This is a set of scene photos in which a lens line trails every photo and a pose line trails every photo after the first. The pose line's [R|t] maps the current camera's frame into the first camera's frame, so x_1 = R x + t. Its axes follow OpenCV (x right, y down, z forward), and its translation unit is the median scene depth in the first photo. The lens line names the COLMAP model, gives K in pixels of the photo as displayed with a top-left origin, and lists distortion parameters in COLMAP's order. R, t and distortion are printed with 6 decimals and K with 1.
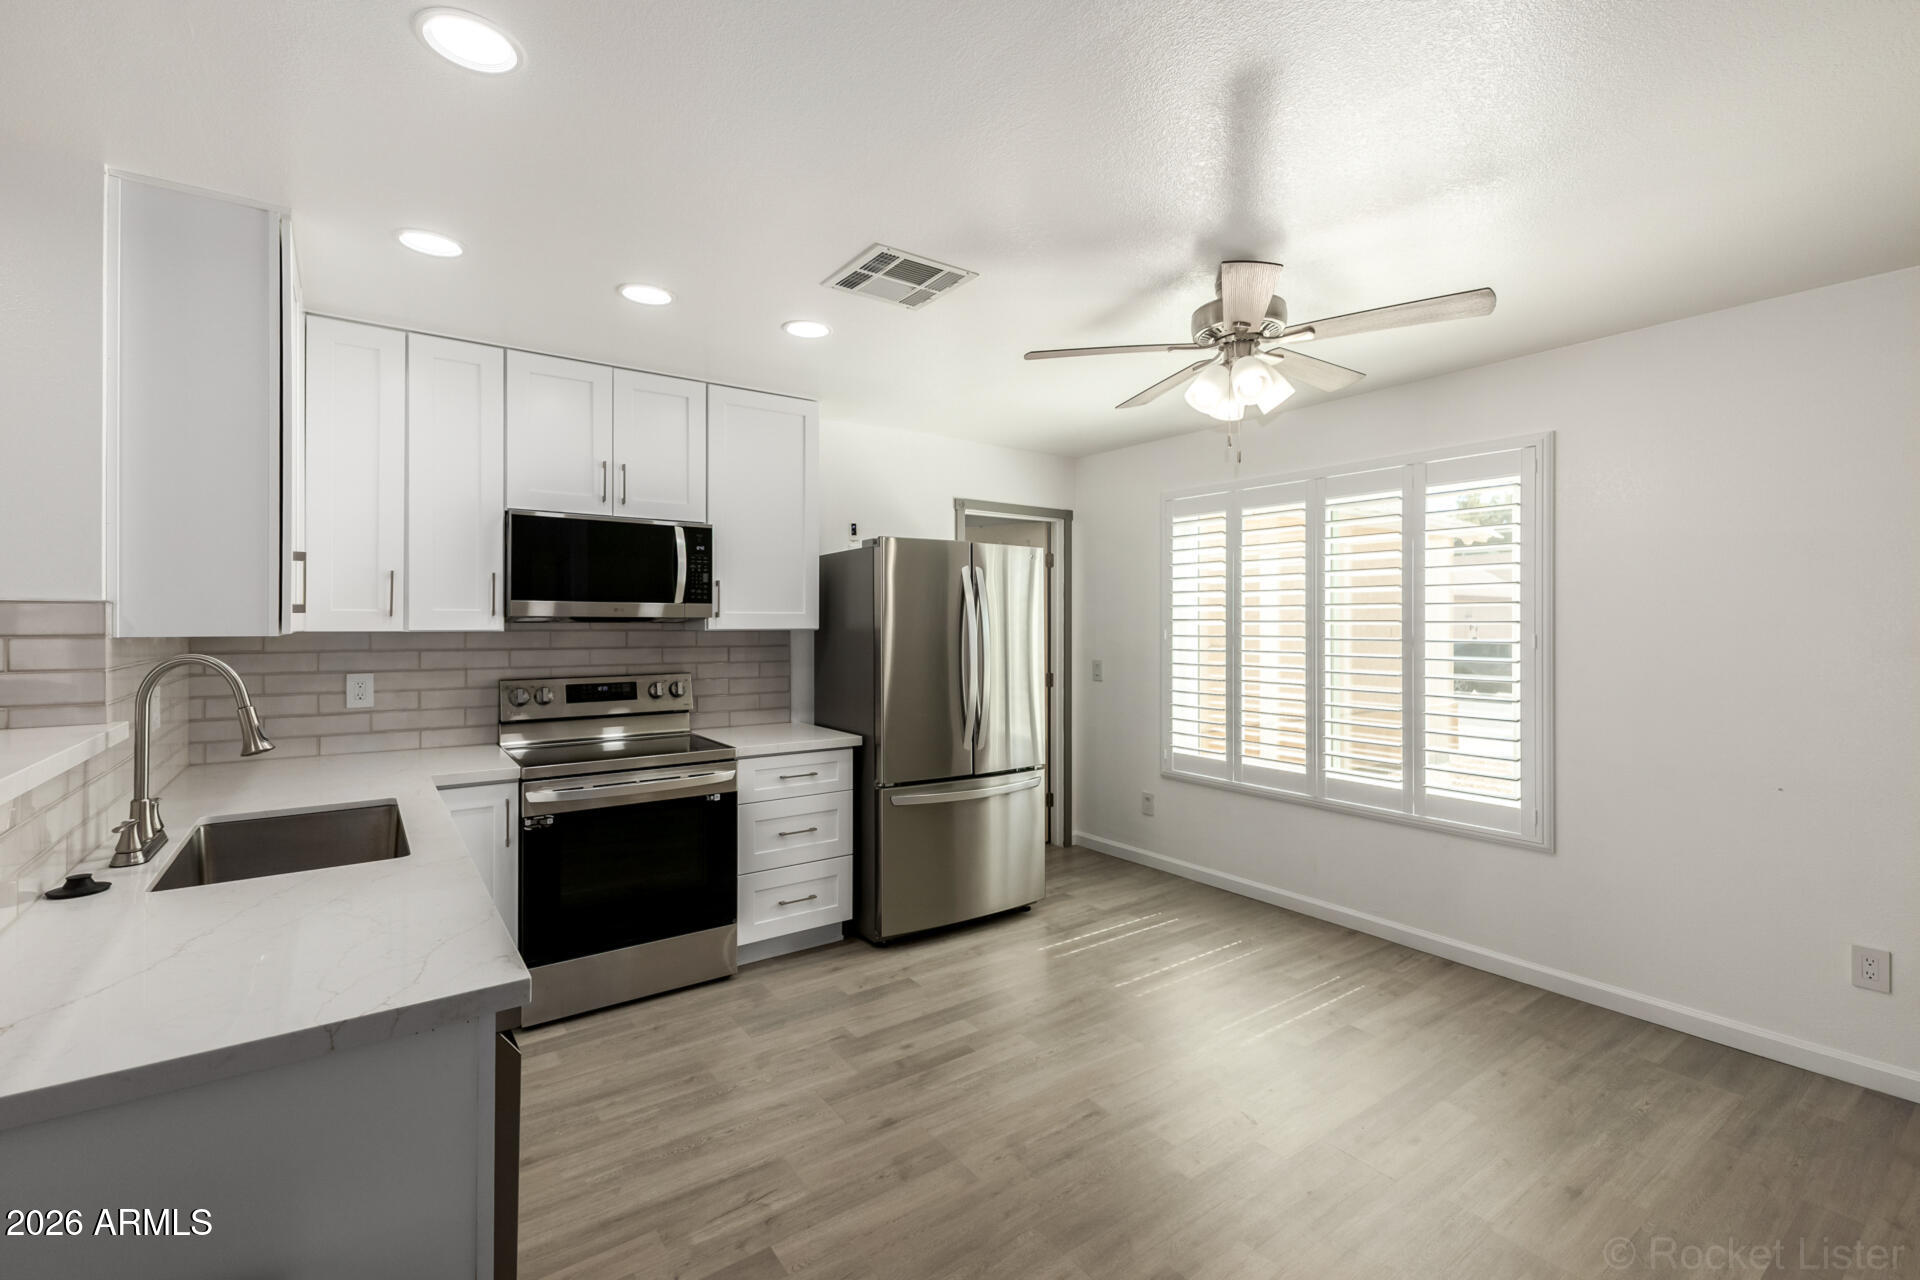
lens RADIAL K [[831.0, 0, 945.1], [0, 831.0, 631.3], [0, 0, 1]] dist [0.013853, -0.003370]
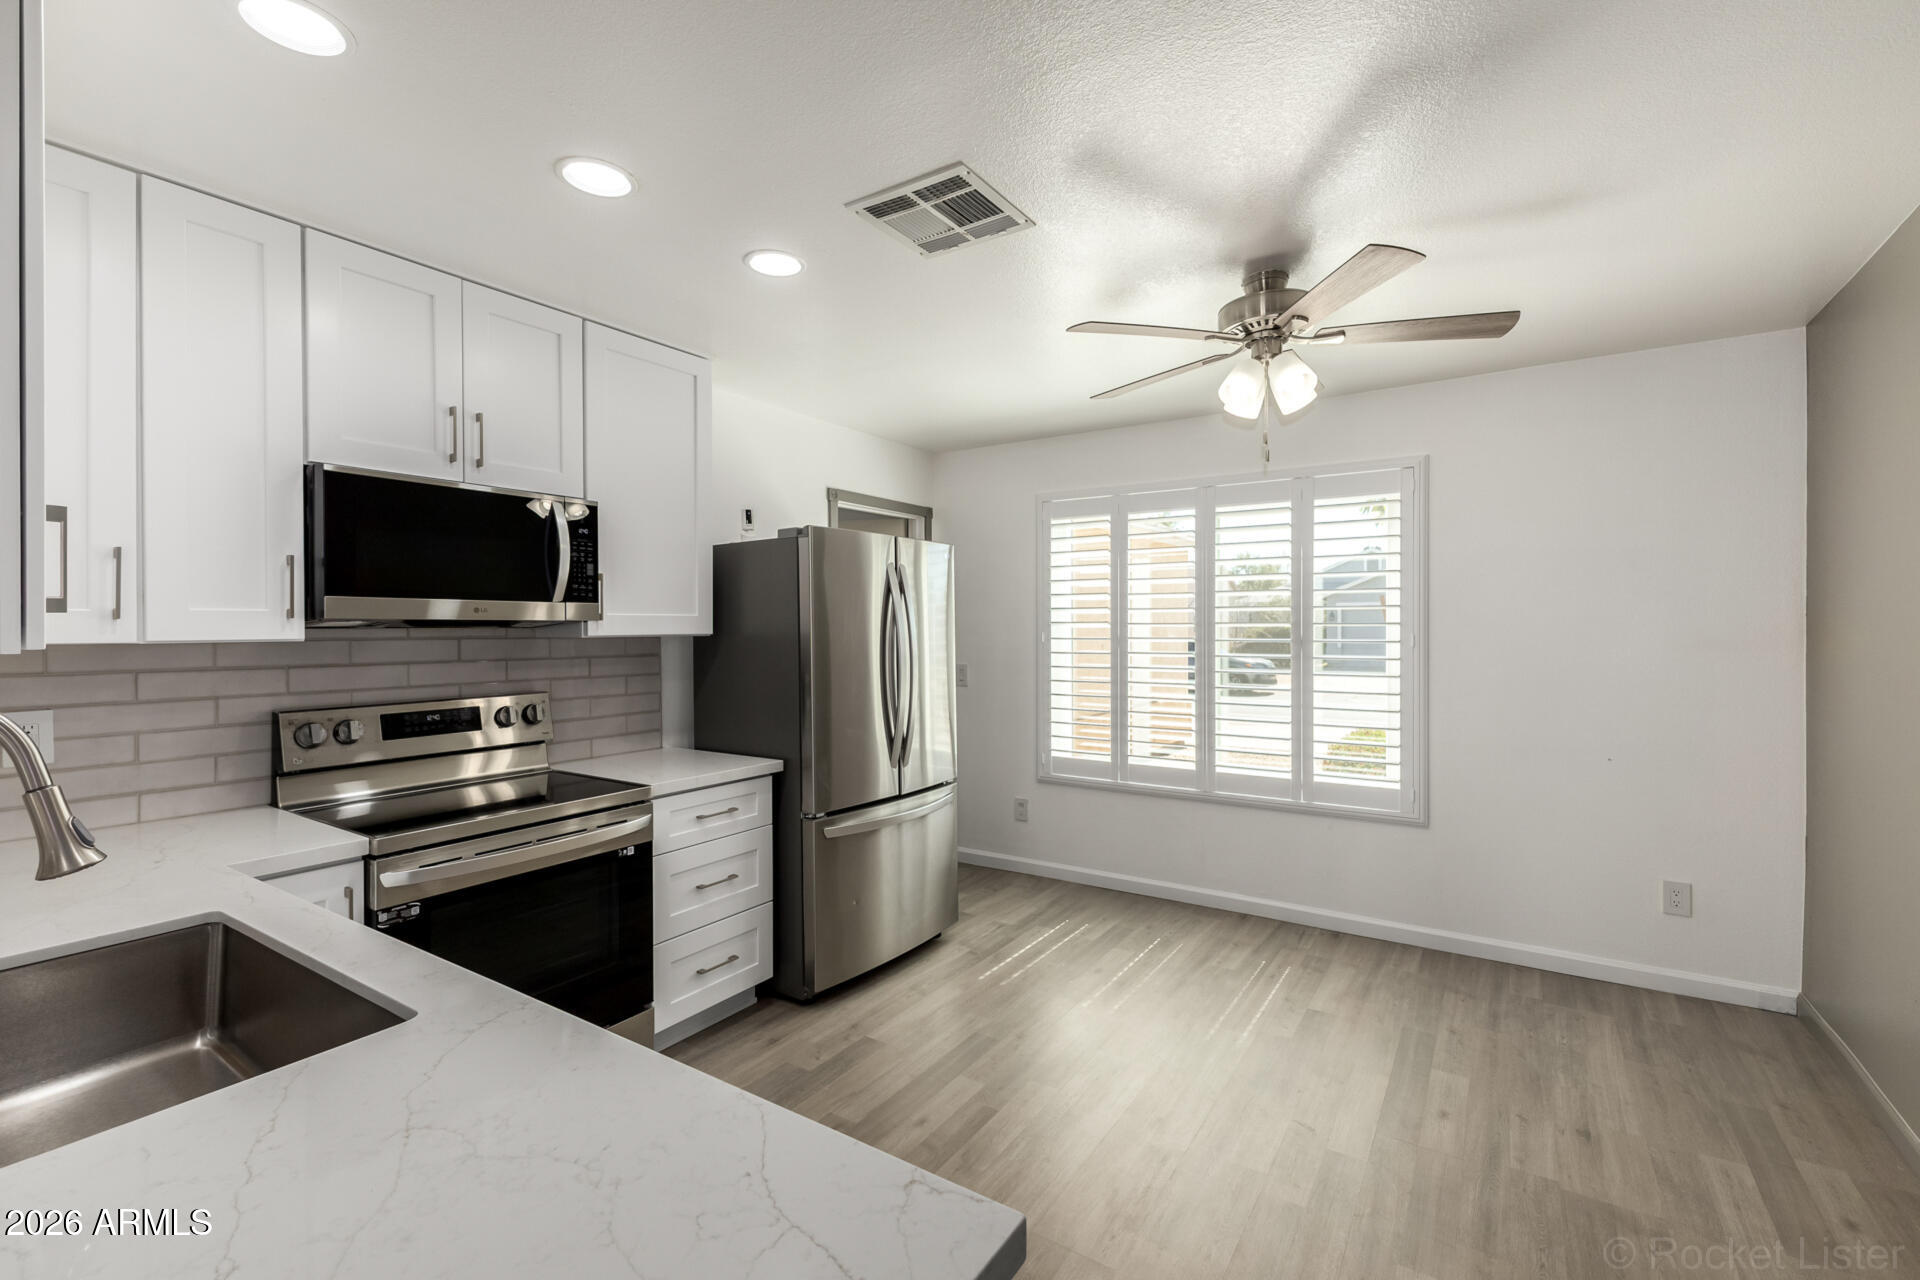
lens RADIAL K [[831.0, 0, 954.1], [0, 831.0, 640.5], [0, 0, 1]] dist [0.013853, -0.003370]
pose [[0.935134, -0.010368, 0.354143, -0.259079], [0.008122, 0.999936, 0.007829, -0.001508], [-0.354202, -0.004445, 0.935158, 0.158682]]
